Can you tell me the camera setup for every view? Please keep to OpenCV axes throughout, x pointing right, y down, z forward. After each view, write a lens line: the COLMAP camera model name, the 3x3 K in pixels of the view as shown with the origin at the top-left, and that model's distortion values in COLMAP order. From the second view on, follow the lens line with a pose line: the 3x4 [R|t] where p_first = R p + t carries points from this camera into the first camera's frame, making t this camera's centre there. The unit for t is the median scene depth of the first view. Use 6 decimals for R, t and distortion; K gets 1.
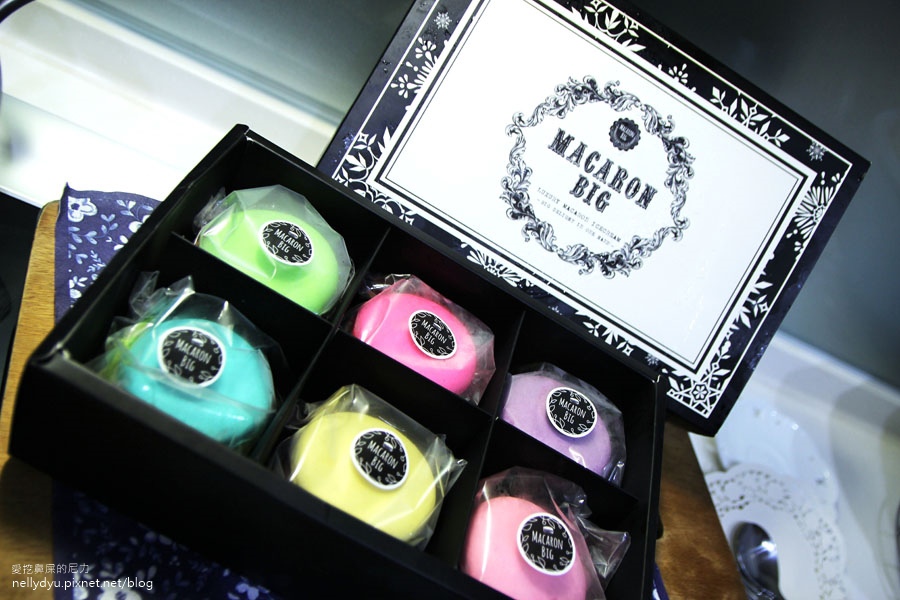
lens RADIAL K [[859.0, 0, 449.2], [0, 859.0, 316.6], [0, 0, 1]] dist [-0.122670, 0.150270]
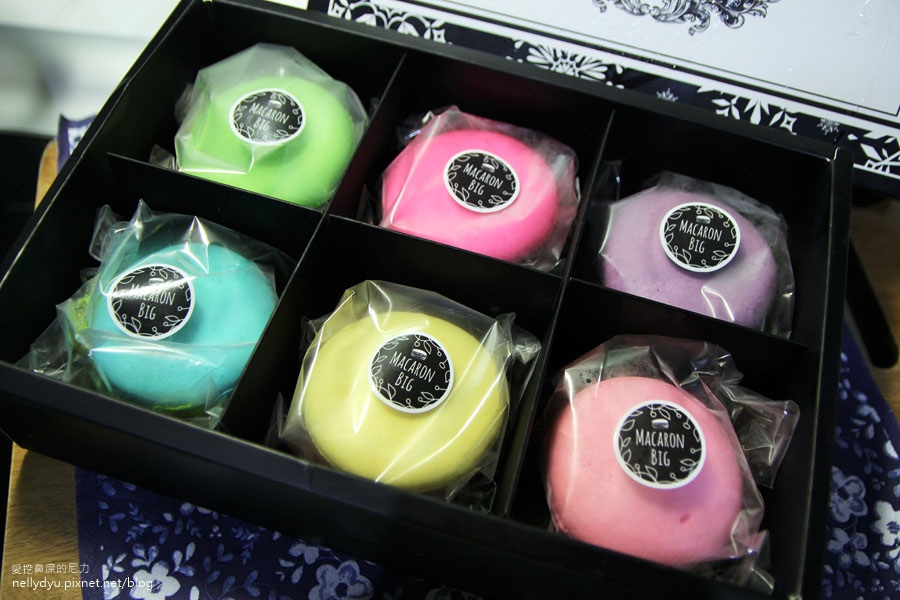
lens RADIAL K [[859.0, 0, 449.2], [0, 859.0, 316.6], [0, 0, 1]] dist [-0.122670, 0.150270]
pose [[0.911351, -0.191376, -0.364438, 0.202778], [0.267165, 0.948538, 0.169996, -0.000975], [0.313150, -0.252291, 0.915580, 0.279860]]
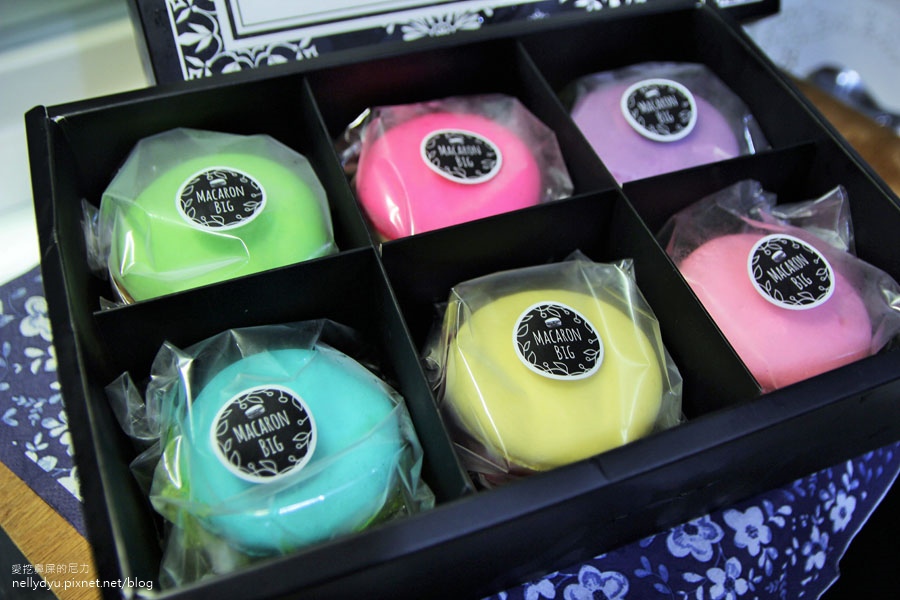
lens RADIAL K [[859.0, 0, 449.2], [0, 859.0, 316.6], [0, 0, 1]] dist [-0.122670, 0.150270]
pose [[0.742715, -0.669302, -0.020237, -0.100951], [0.645449, 0.707547, 0.287702, -0.093412], [-0.178241, -0.226742, 0.957506, 0.297152]]
